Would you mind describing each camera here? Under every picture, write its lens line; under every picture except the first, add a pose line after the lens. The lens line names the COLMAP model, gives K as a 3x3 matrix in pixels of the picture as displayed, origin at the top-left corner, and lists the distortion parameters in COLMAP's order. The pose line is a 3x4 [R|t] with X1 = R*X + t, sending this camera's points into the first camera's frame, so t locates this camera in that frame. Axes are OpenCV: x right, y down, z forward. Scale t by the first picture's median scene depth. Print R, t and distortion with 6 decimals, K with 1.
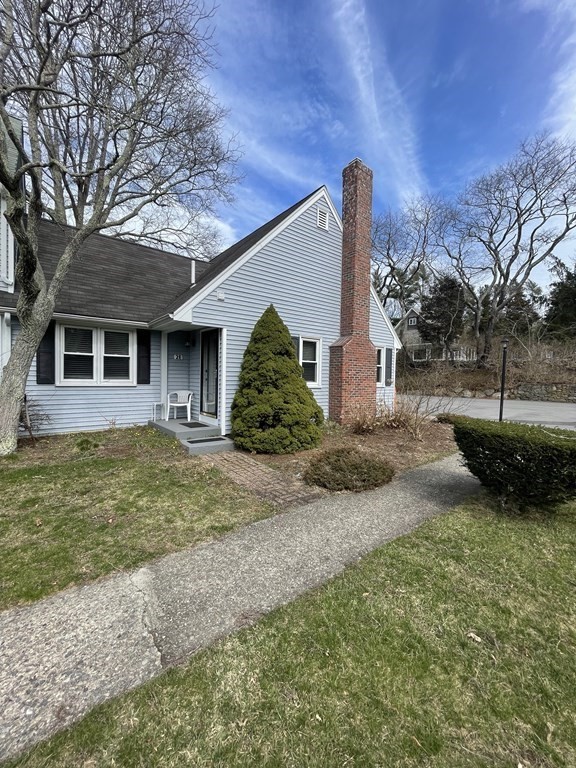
lens RADIAL K [[308.8, 0, 294.0], [0, 308.8, 382.1], [0, 0, 1]] dist [-0.004570, 0.000281]
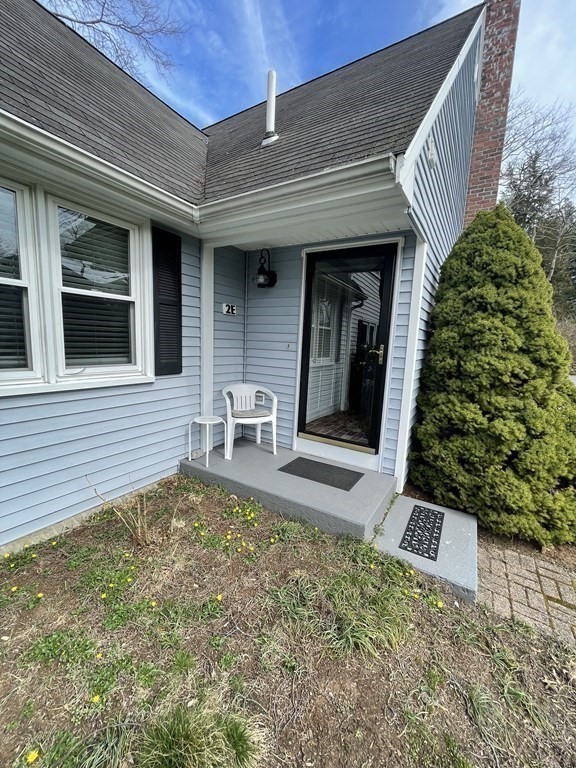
lens RADIAL K [[308.8, 0, 287.6], [0, 308.8, 387.5], [0, 0, 1]] dist [-0.004570, 0.000281]
pose [[0.932847, -0.034204, 0.358646, -0.482728], [-0.015131, 0.990885, 0.133858, -0.032158], [-0.359955, -0.130296, 0.923826, 0.577571]]
